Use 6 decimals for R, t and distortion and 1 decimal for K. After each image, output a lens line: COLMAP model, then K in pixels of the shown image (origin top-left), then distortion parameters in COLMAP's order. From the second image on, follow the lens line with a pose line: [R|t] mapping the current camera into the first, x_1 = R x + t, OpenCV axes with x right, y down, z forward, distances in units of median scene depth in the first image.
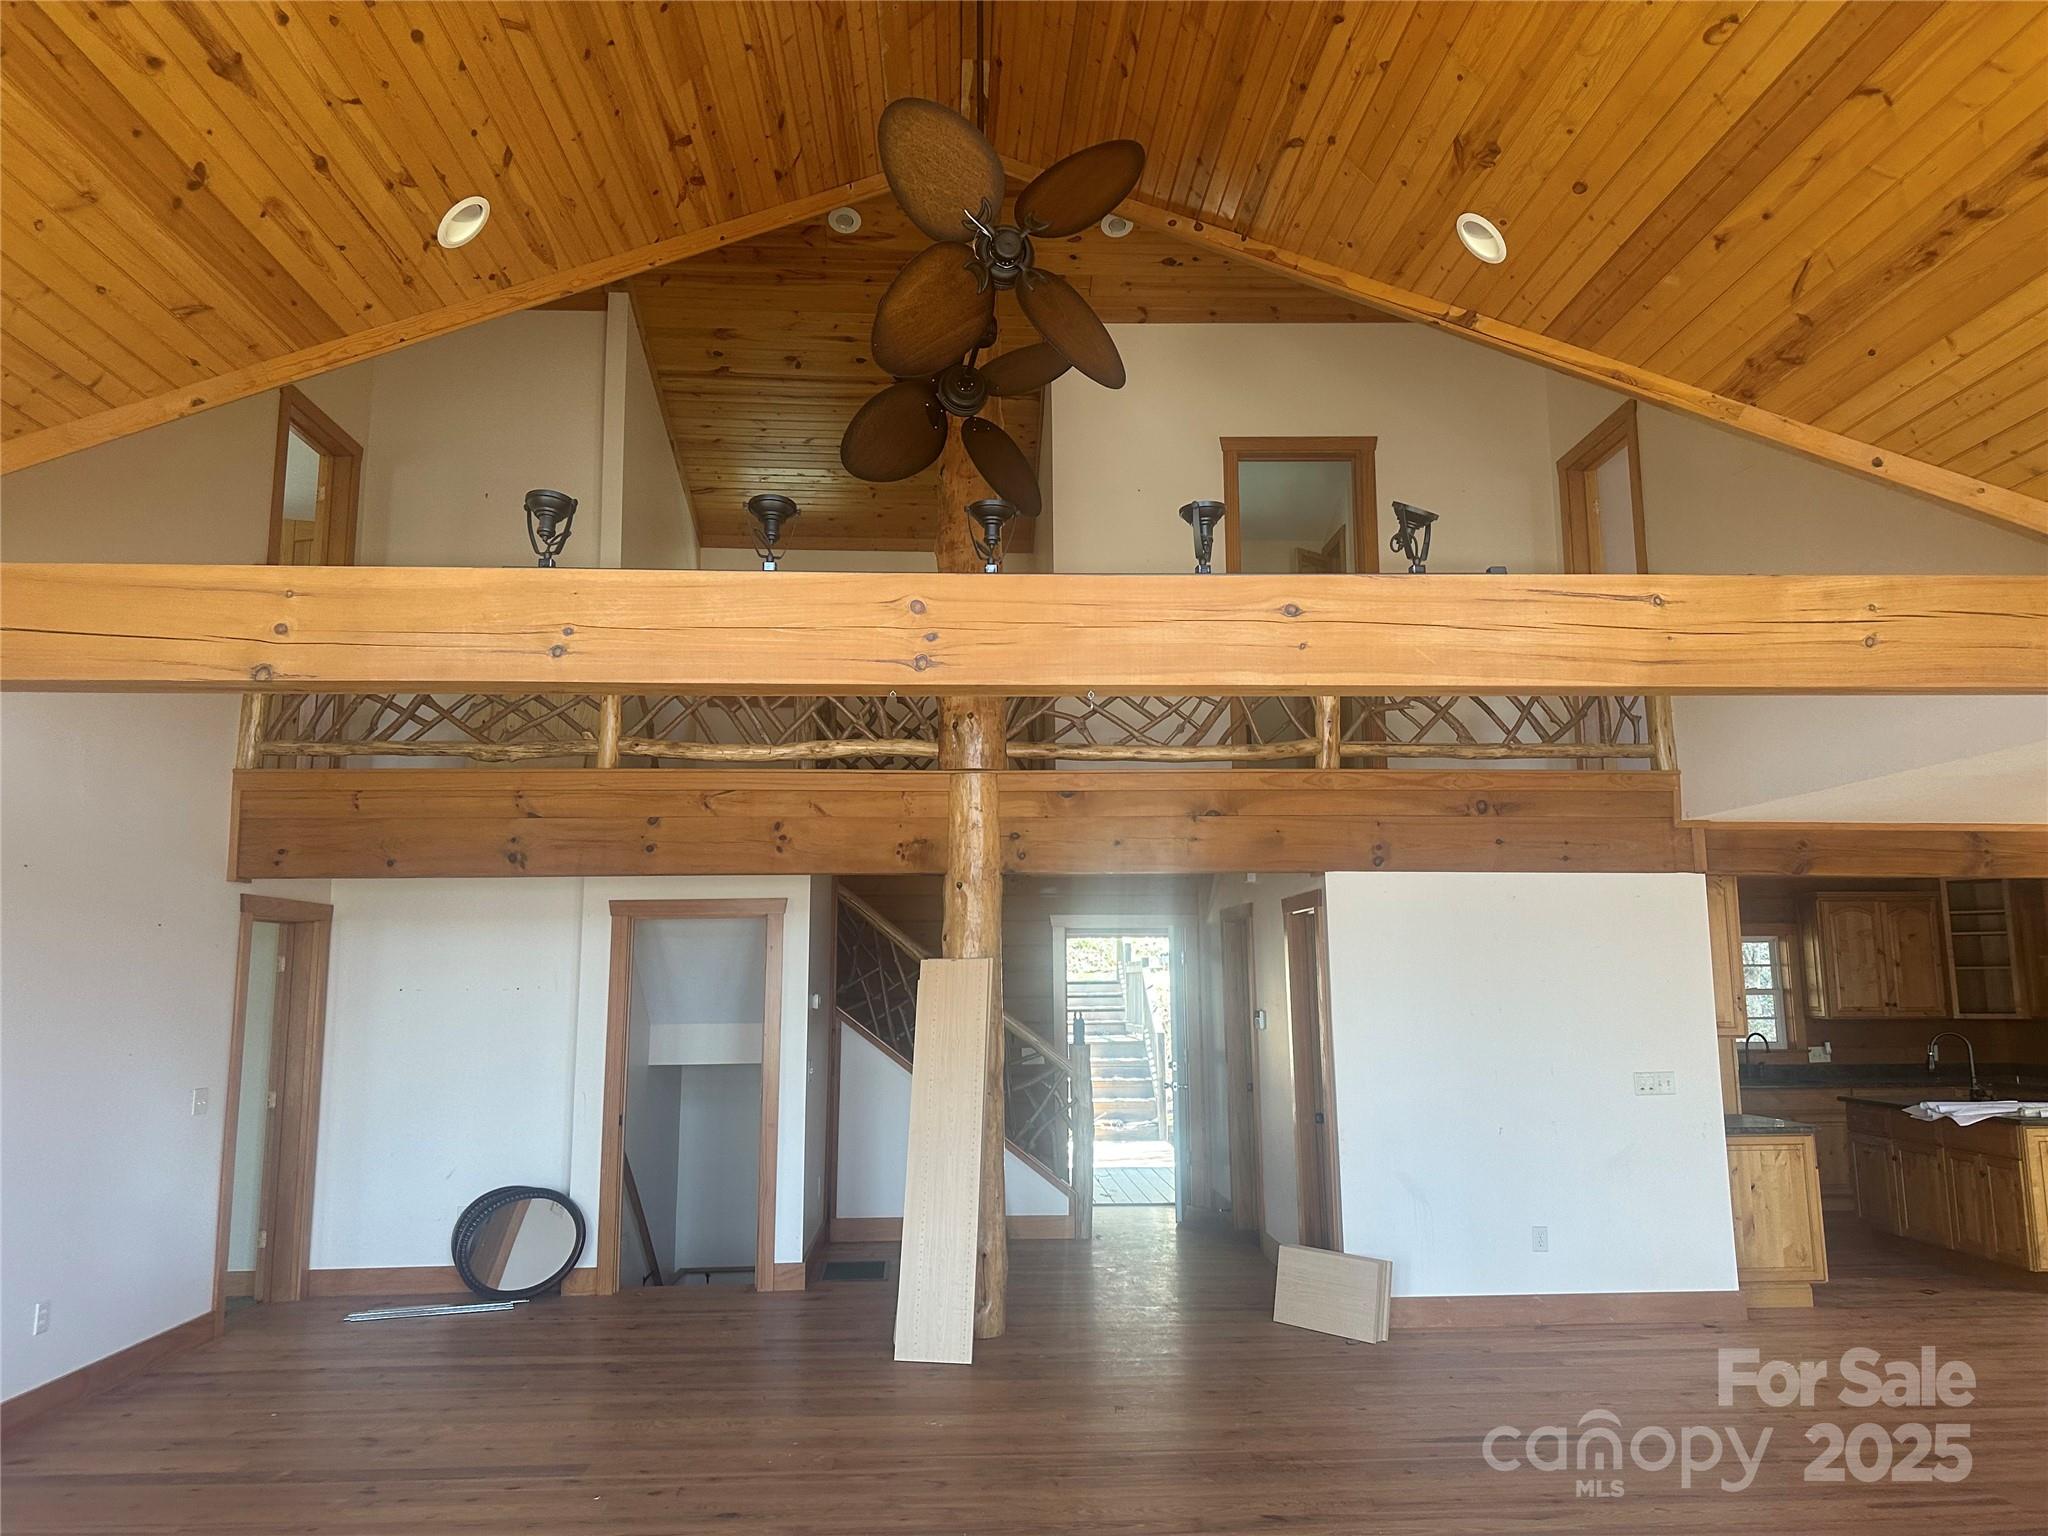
lens RADIAL K [[1442.1, 0, 1030.0], [0, 1442.1, 765.5], [0, 0, 1]] dist [0.032462, -0.021225]
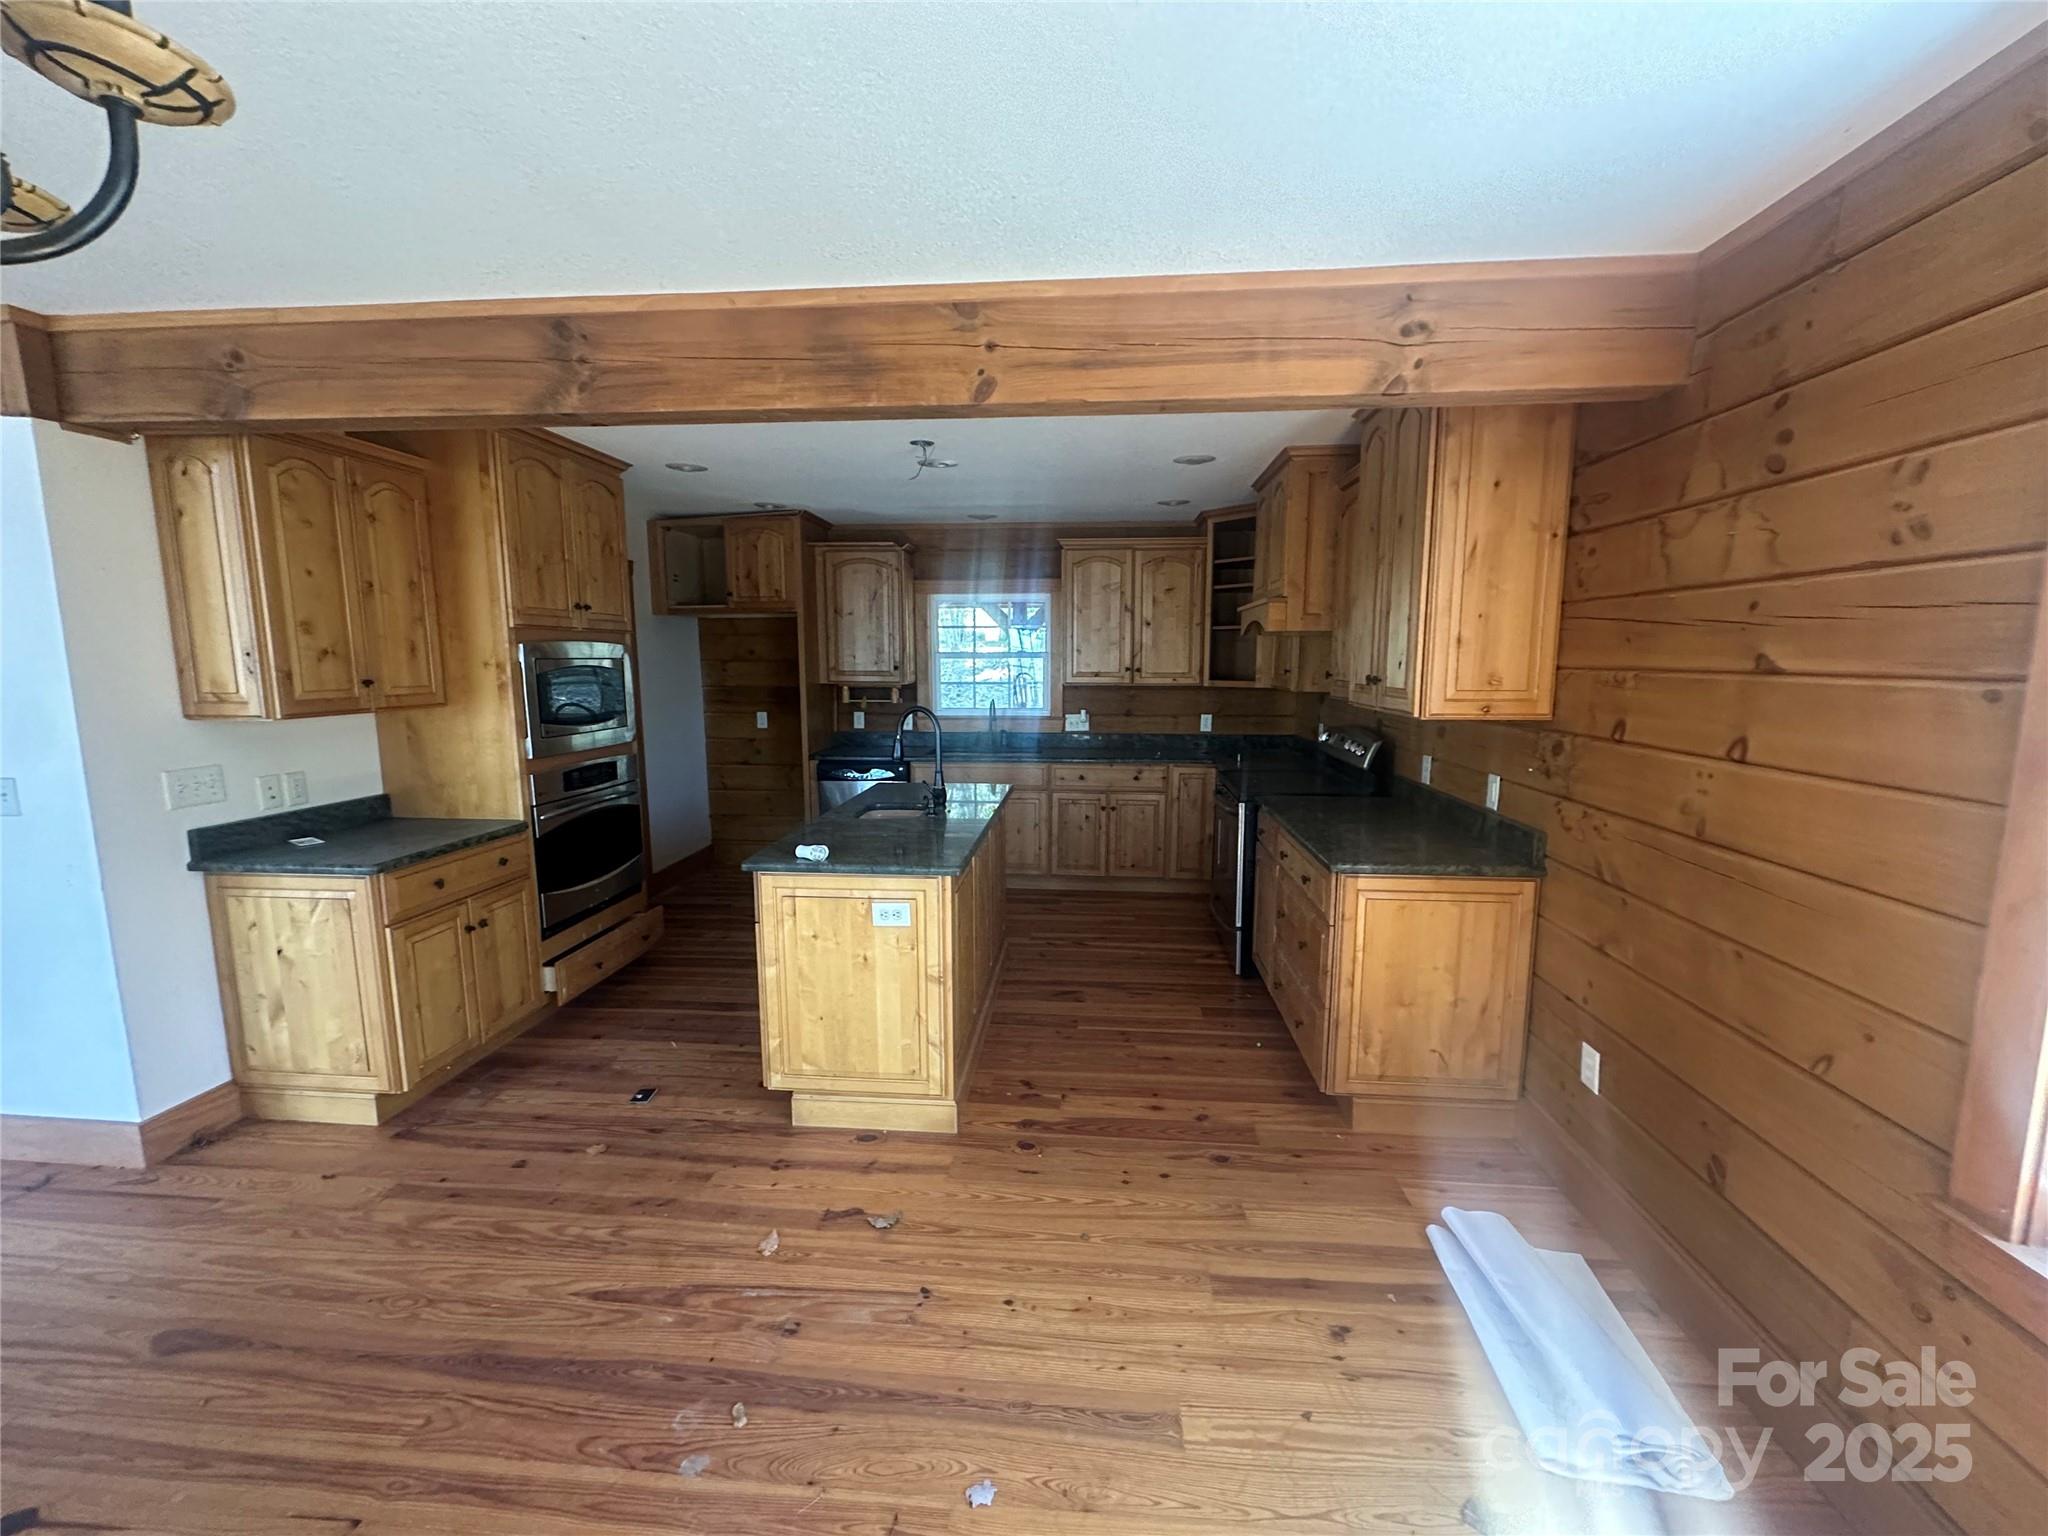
lens RADIAL K [[817.0, 0, 1025.4], [0, 817.0, 764.0], [0, 0, 1]] dist [-0.002531, -0.000137]
pose [[0.990579, 0.020715, -0.135365, 0.593591], [0.017143, 0.961958, 0.272659, 0.083028], [0.135864, -0.272411, 0.952540, 0.502016]]
